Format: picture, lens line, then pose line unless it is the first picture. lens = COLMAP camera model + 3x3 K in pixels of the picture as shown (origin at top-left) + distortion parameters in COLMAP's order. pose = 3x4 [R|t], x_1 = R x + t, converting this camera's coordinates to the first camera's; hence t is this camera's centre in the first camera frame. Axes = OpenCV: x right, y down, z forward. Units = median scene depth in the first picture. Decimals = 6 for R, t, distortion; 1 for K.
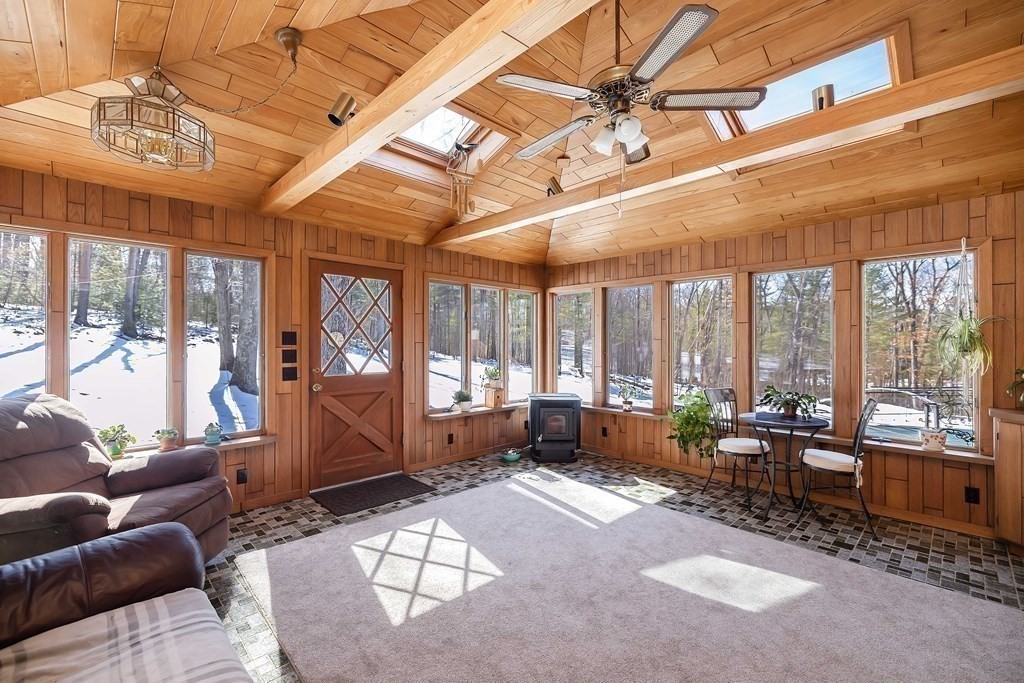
lens RADIAL K [[434.8, 0, 512.0], [0, 434.8, 341.5], [0, 0, 1]] dist [-0.000673, -0.000021]
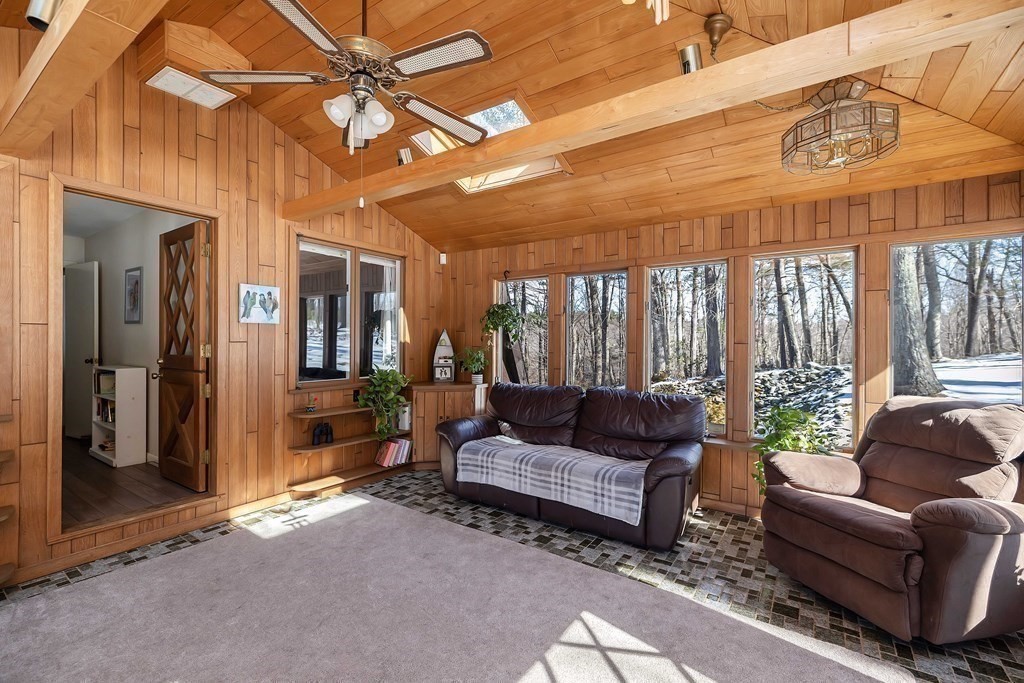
lens RADIAL K [[434.8, 0, 512.0], [0, 434.8, 341.5], [0, 0, 1]] dist [-0.000673, -0.000021]
pose [[-0.979491, -0.006302, -0.201387, 0.110846], [-0.005325, 0.999971, -0.005395, 0.003032], [0.201416, -0.004212, -0.979497, 1.804961]]
